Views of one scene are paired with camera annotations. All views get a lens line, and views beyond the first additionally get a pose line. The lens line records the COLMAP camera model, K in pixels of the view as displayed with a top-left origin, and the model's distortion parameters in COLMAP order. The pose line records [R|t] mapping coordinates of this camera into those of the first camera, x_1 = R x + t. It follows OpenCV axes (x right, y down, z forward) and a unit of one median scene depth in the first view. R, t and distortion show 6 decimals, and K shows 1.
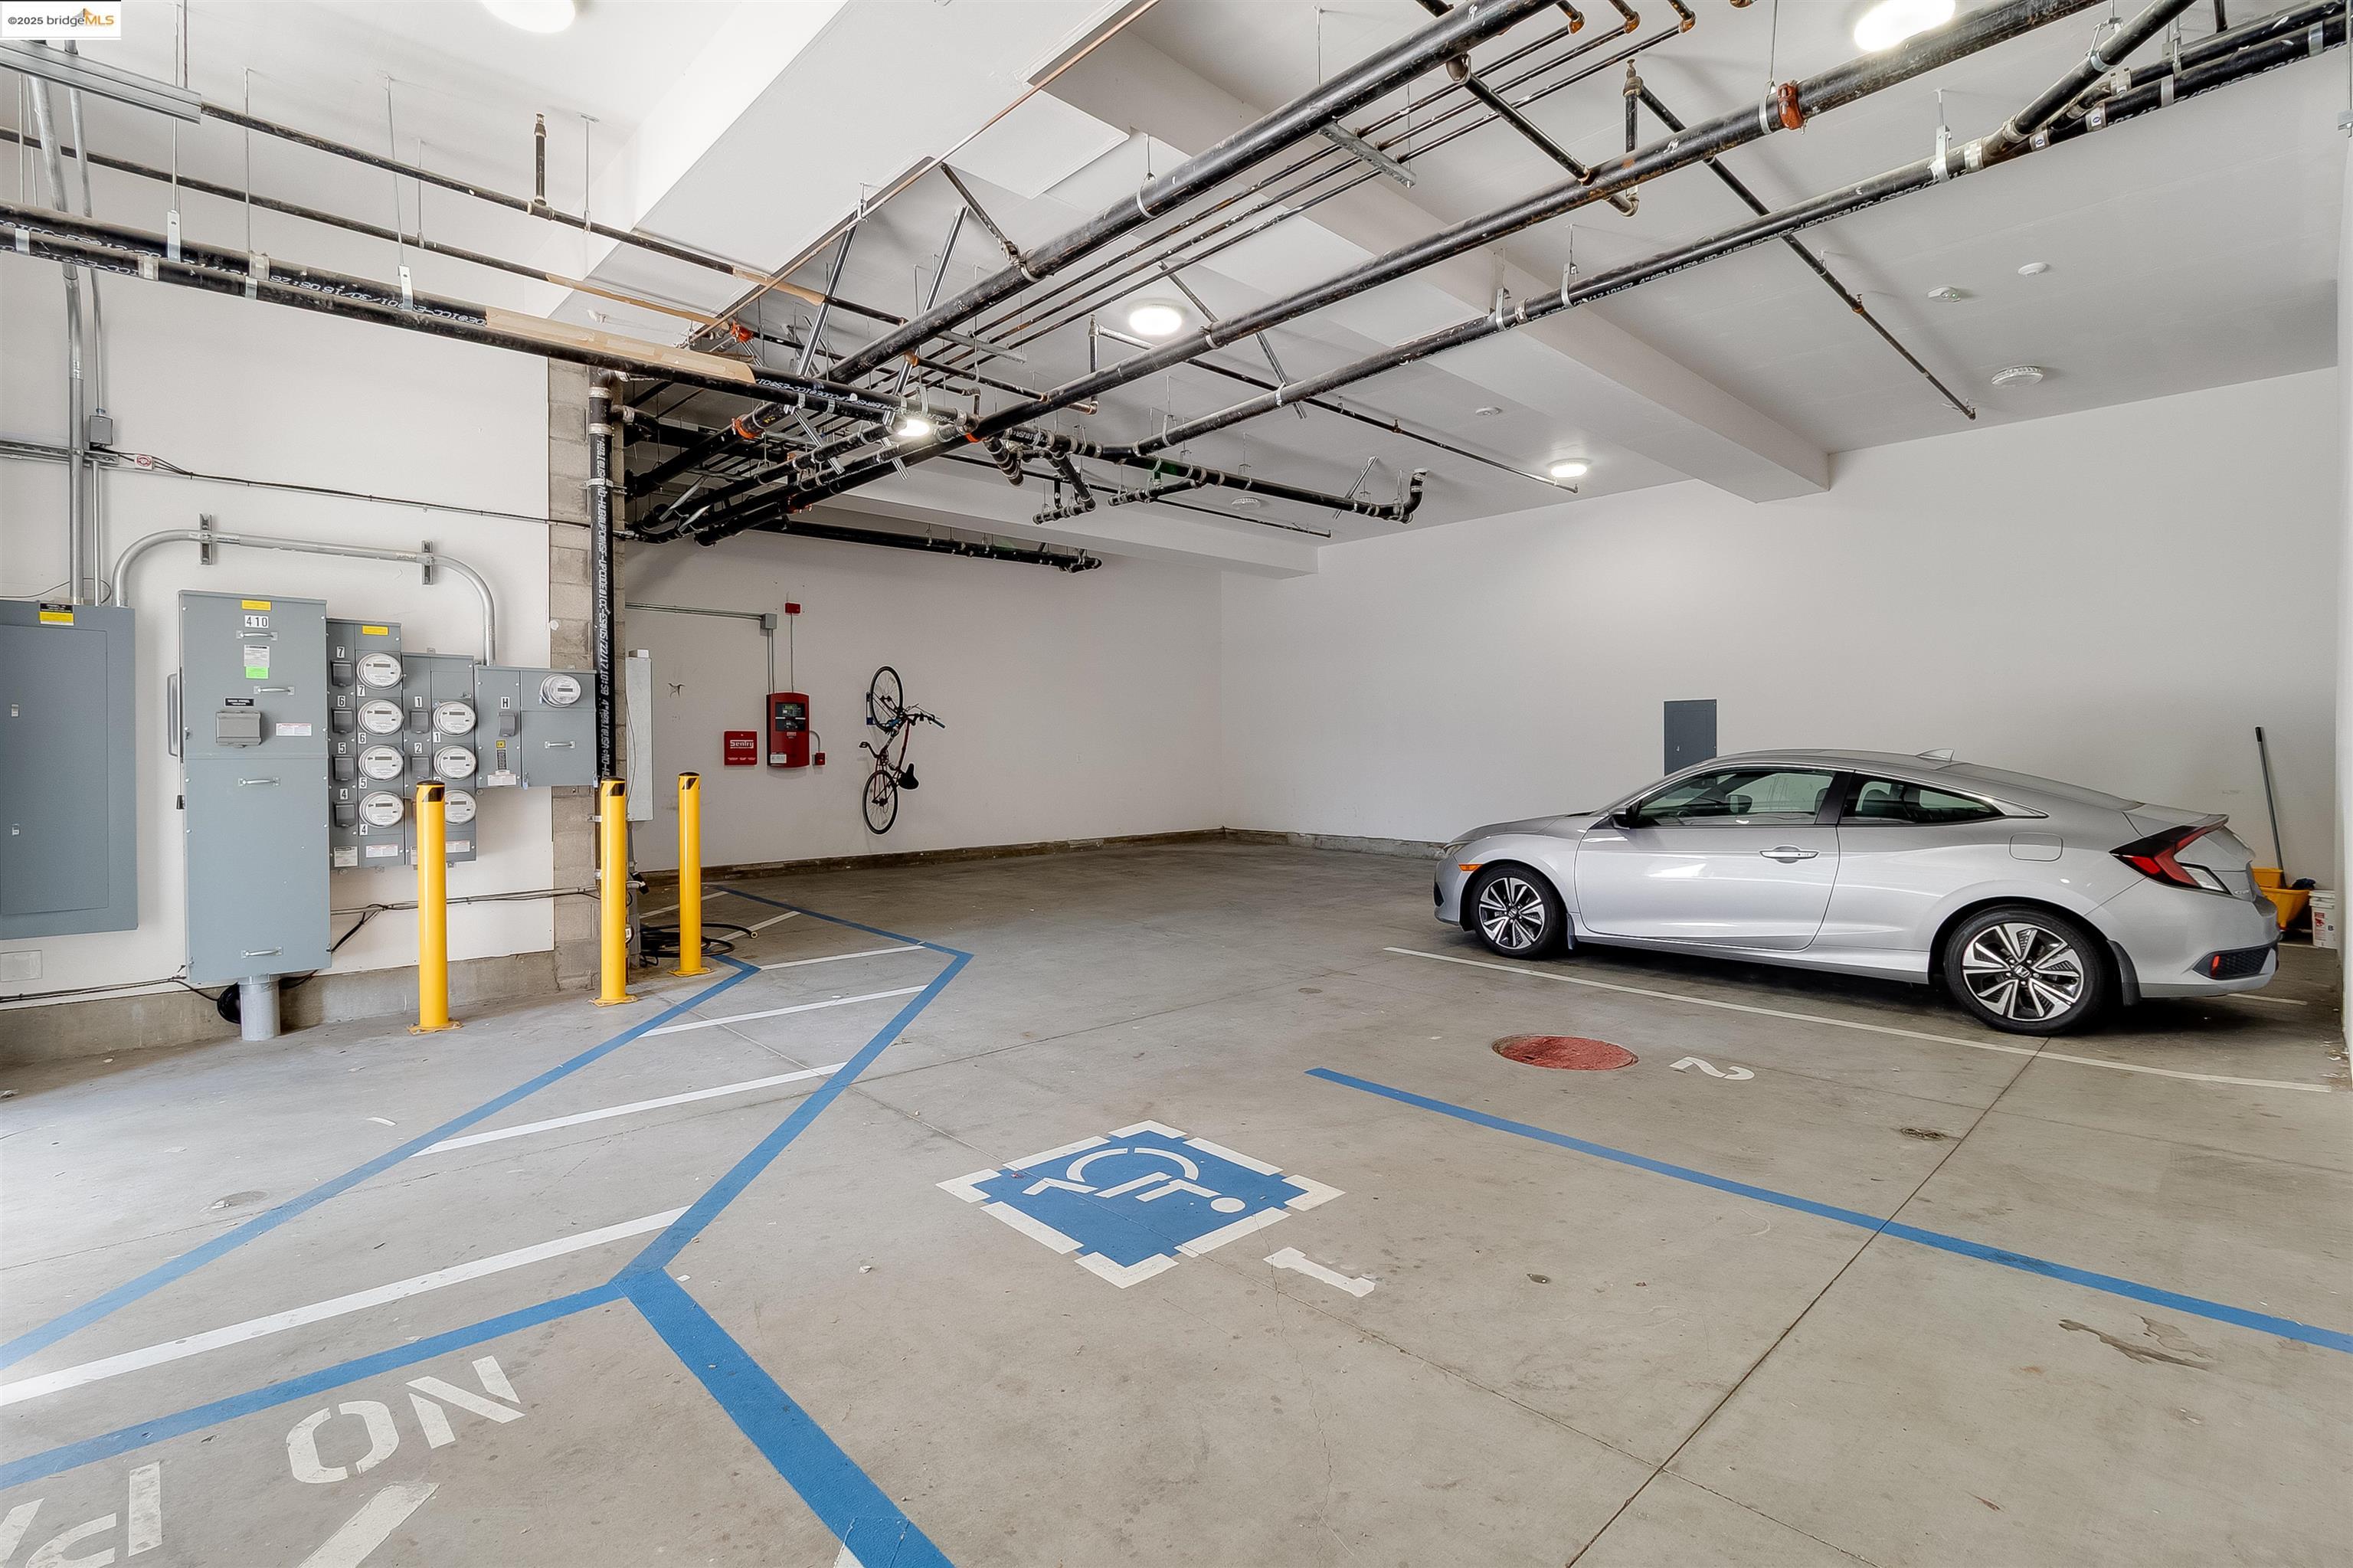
lens RADIAL K [[1087.2, 0, 1172.9], [0, 1087.2, 770.5], [0, 0, 1]] dist [-0.002073, -0.000739]
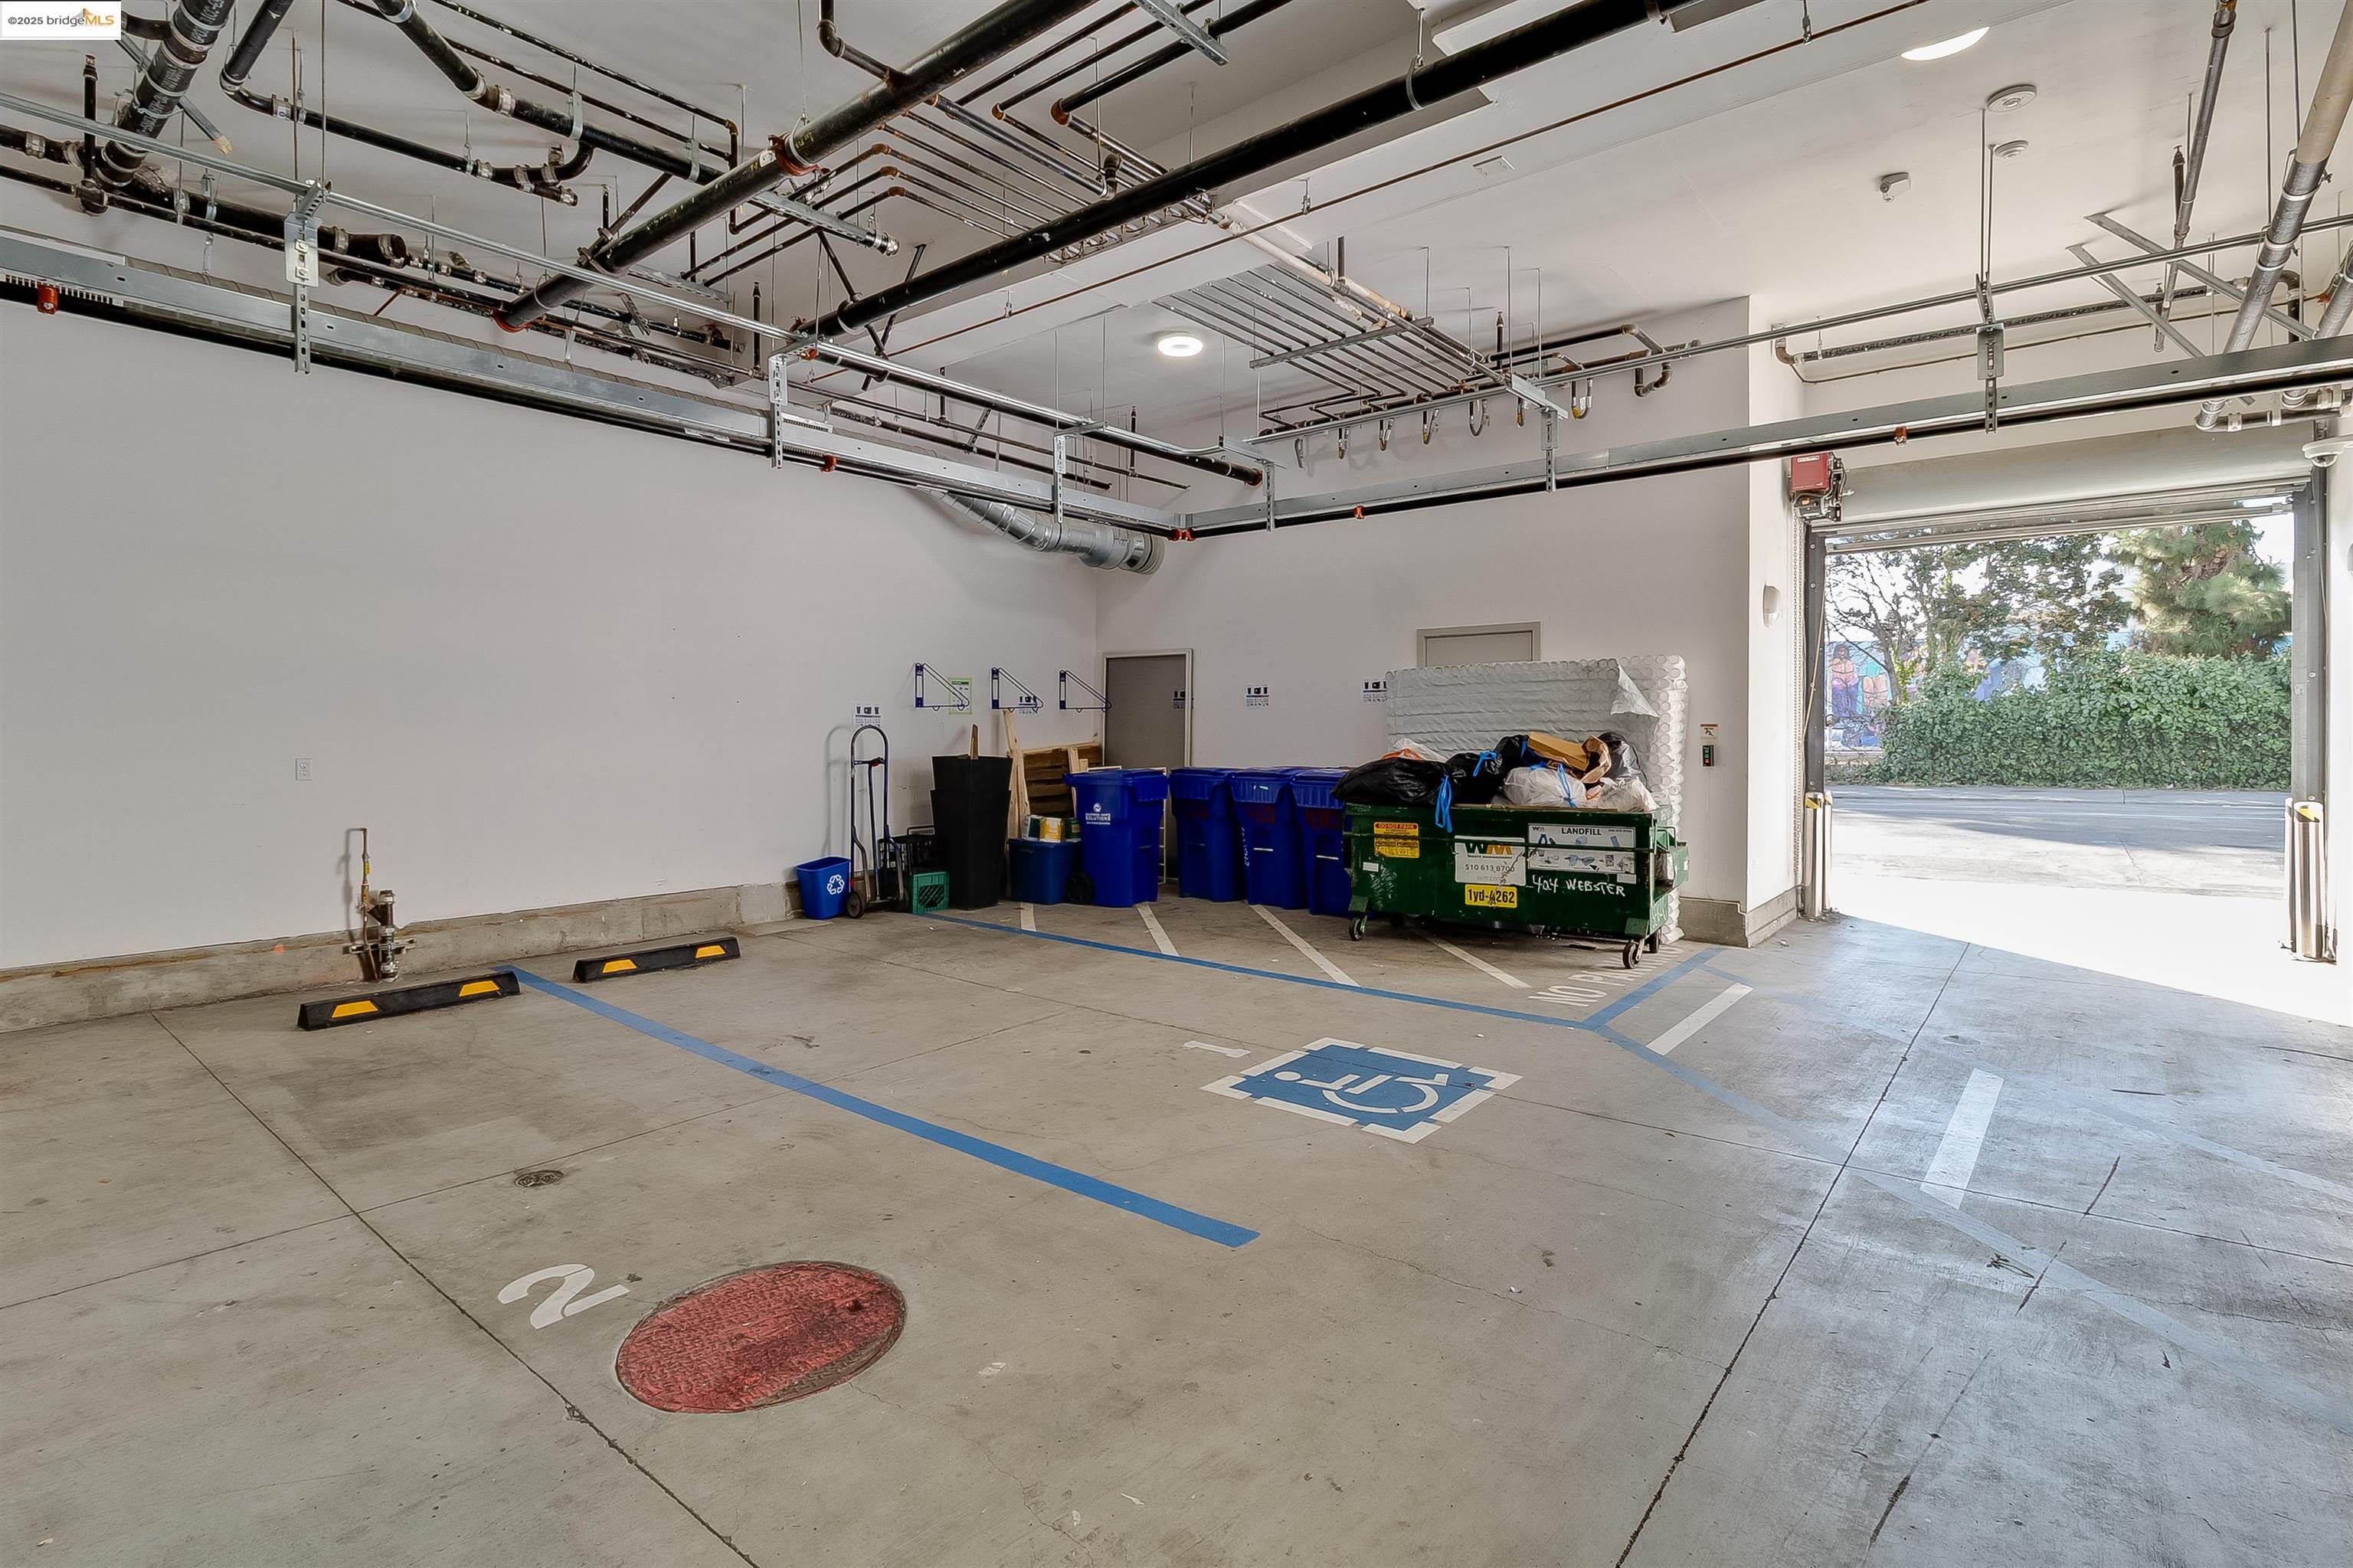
lens RADIAL K [[1087.2, 0, 1172.9], [0, 1087.2, 770.5], [0, 0, 1]] dist [-0.002073, -0.000739]
pose [[-0.992217, 0.010373, -0.124085, 0.313539], [0.003628, 0.998509, 0.054459, -0.038338], [0.124465, 0.053585, -0.990776, 2.040103]]
